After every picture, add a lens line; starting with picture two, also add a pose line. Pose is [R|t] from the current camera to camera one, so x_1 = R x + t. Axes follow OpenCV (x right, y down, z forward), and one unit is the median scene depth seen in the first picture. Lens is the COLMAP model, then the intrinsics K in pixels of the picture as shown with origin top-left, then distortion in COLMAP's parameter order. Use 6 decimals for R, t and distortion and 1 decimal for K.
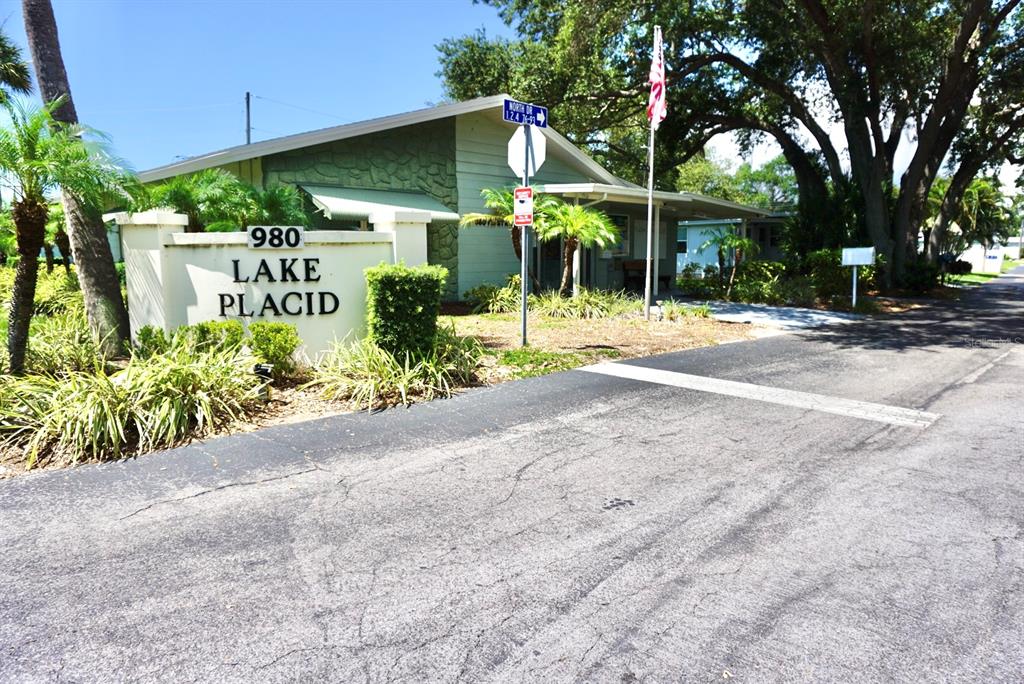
lens RADIAL K [[684.3, 0, 512.0], [0, 684.3, 342.0], [0, 0, 1]] dist [-0.058804, 0.043968]
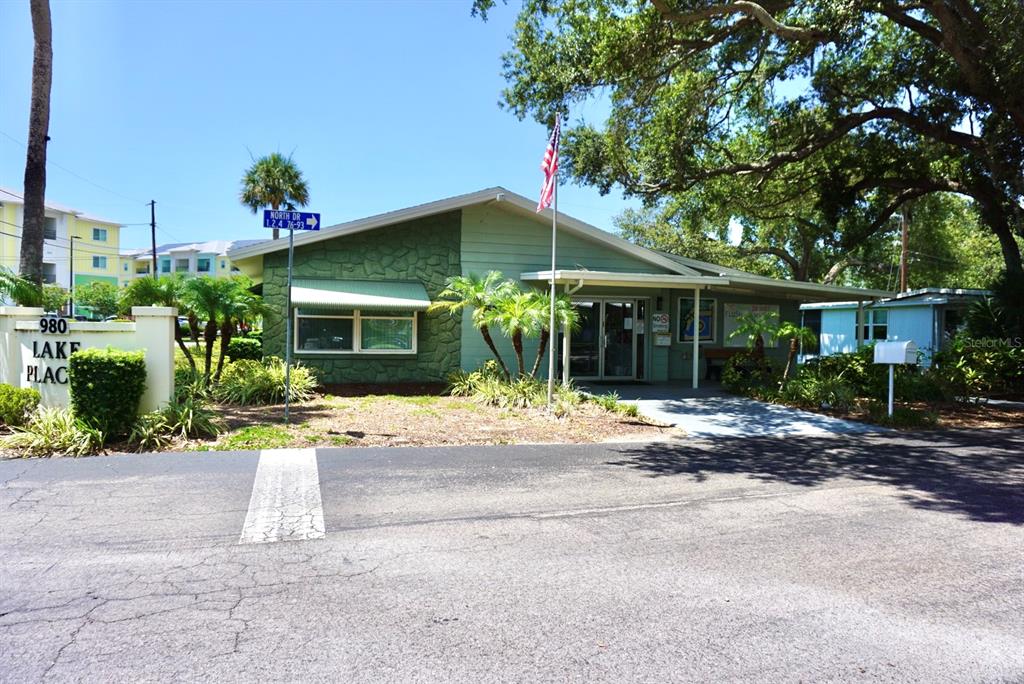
lens RADIAL K [[684.3, 0, 512.0], [0, 684.3, 342.0], [0, 0, 1]] dist [-0.058804, 0.043968]
pose [[0.884007, 0.027146, -0.466684, 0.585595], [-0.079176, 0.992584, -0.092240, -0.037218], [0.460719, 0.118490, 0.879601, 0.126432]]
